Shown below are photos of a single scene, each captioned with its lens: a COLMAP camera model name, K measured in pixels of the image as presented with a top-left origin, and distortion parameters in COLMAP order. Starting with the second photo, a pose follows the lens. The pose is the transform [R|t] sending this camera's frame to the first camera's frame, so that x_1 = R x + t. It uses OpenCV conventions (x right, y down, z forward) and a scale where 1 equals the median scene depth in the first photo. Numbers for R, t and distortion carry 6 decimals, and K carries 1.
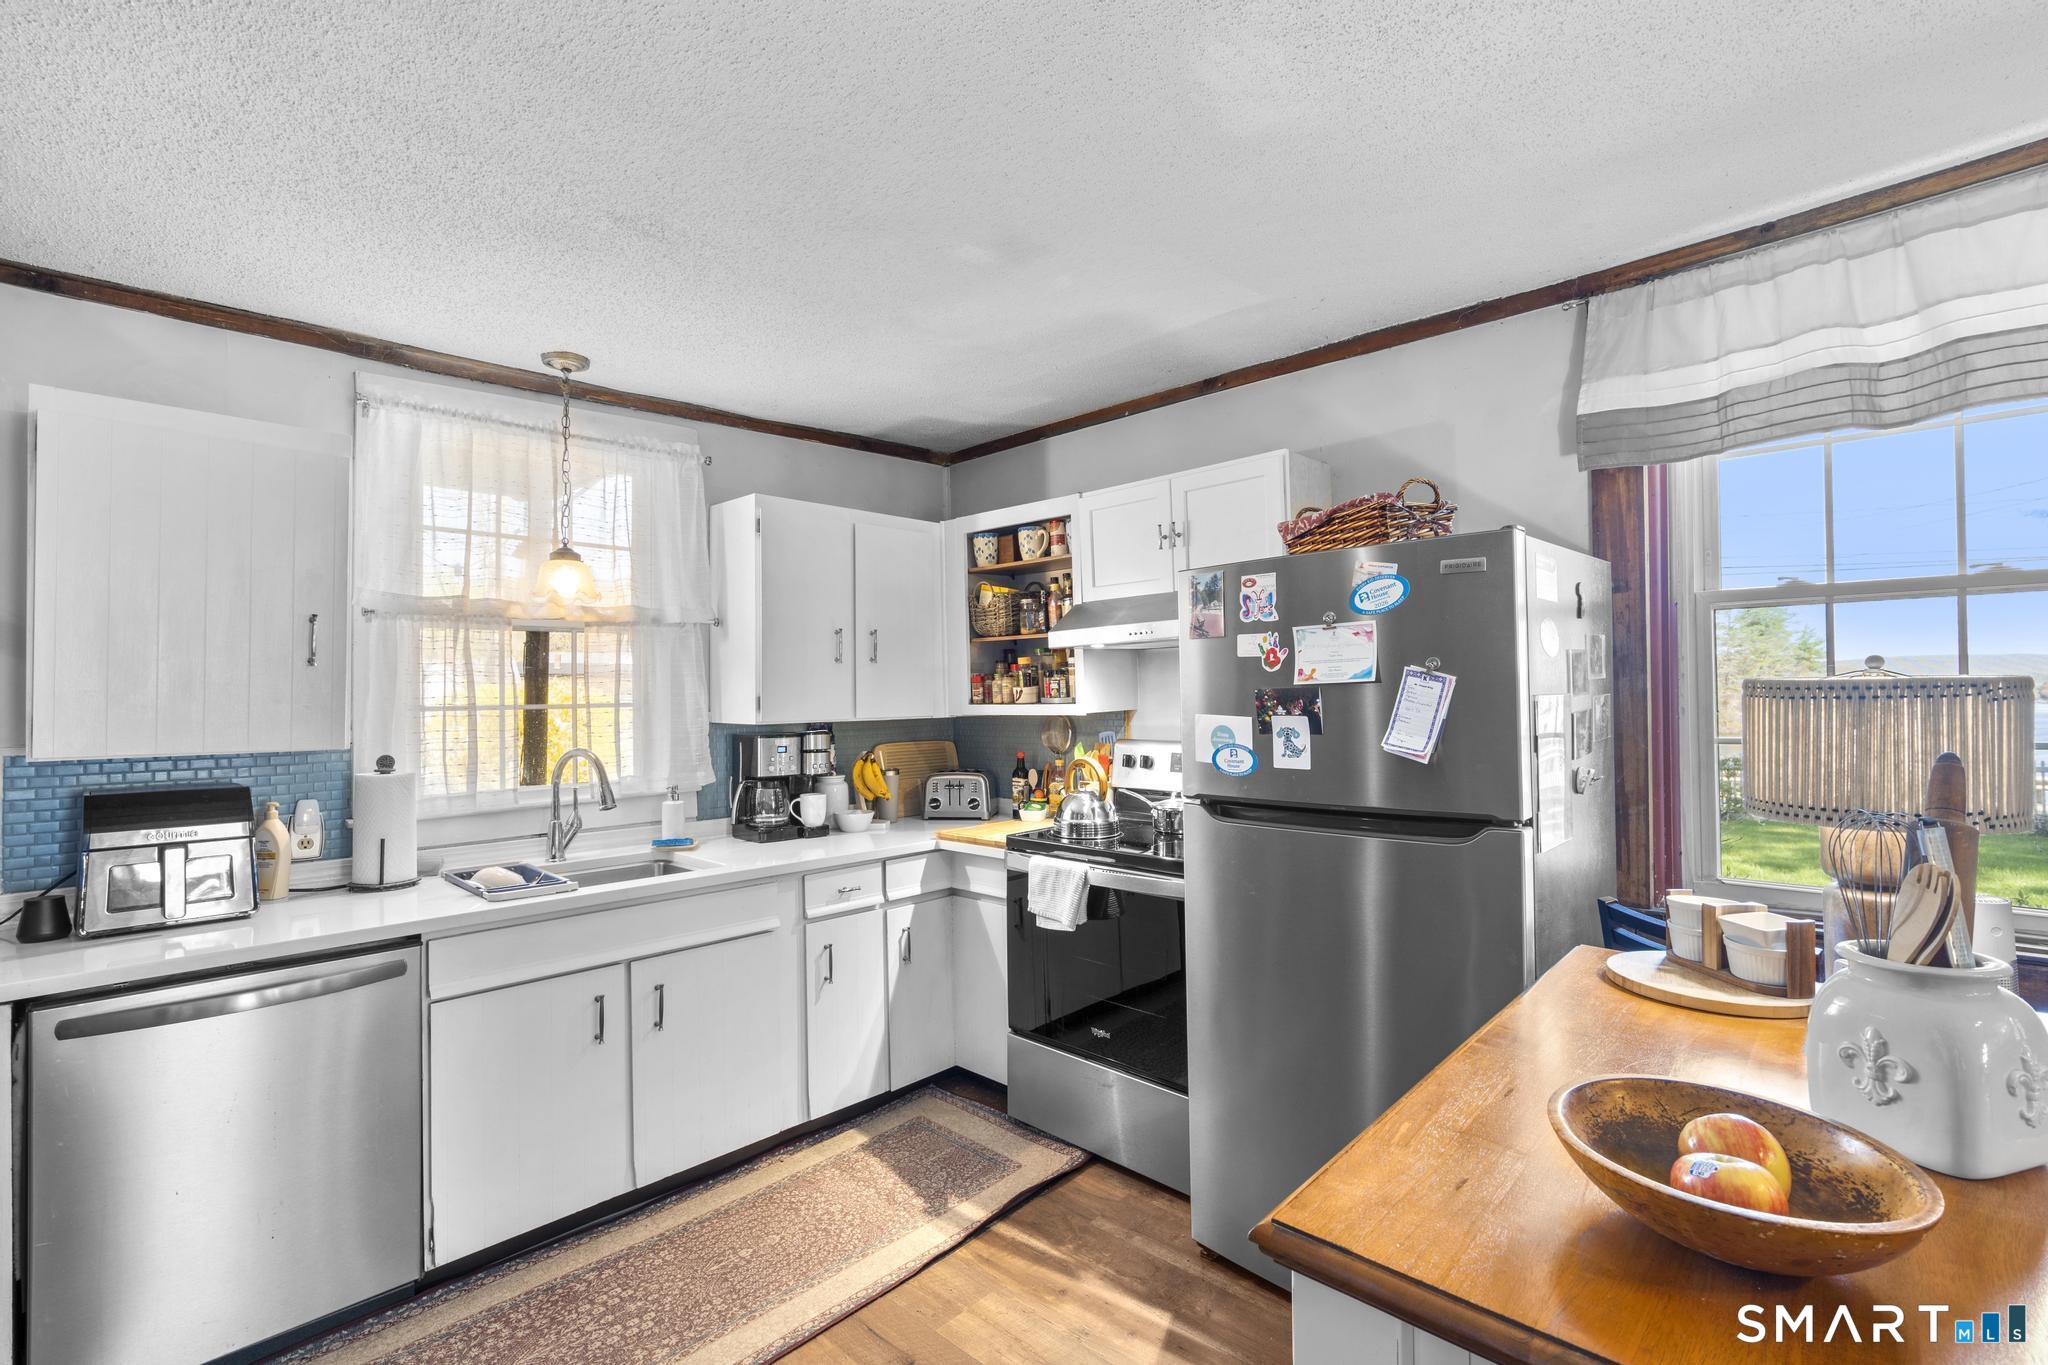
lens RADIAL K [[920.9, 0, 1026.8], [0, 920.9, 691.4], [0, 0, 1]] dist [-0.008175, 0.004238]
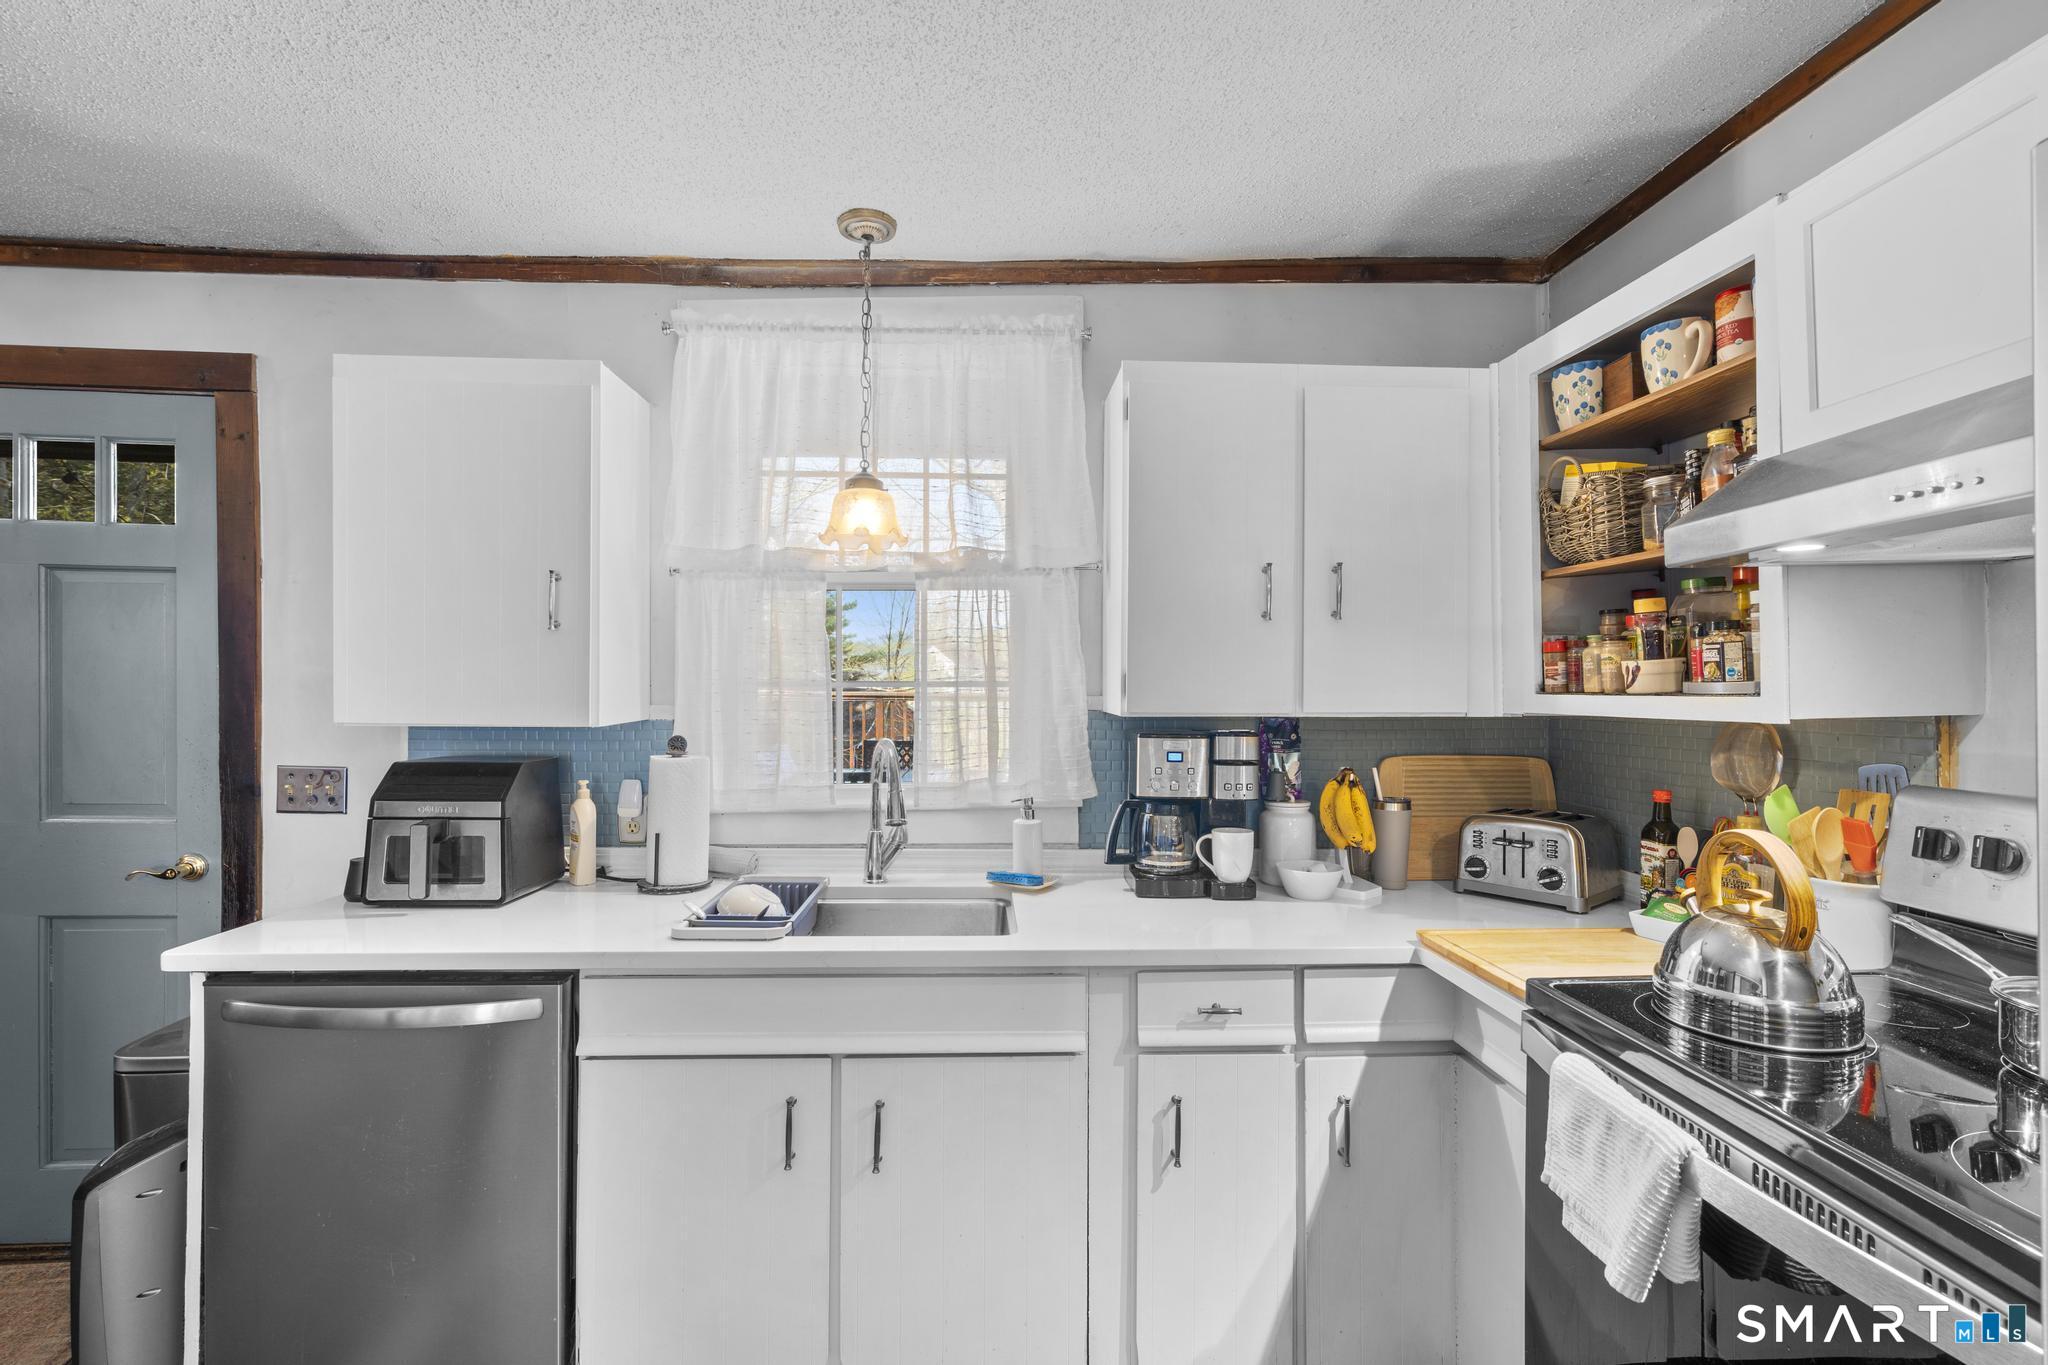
lens RADIAL K [[920.9, 0, 1018.5], [0, 920.9, 687.7], [0, 0, 1]] dist [-0.008175, 0.004238]
pose [[0.723686, 0.015392, -0.689958, 0.096494], [-0.010525, 0.999881, 0.011266, 0.008618], [0.690050, -0.000891, 0.723762, 0.449178]]
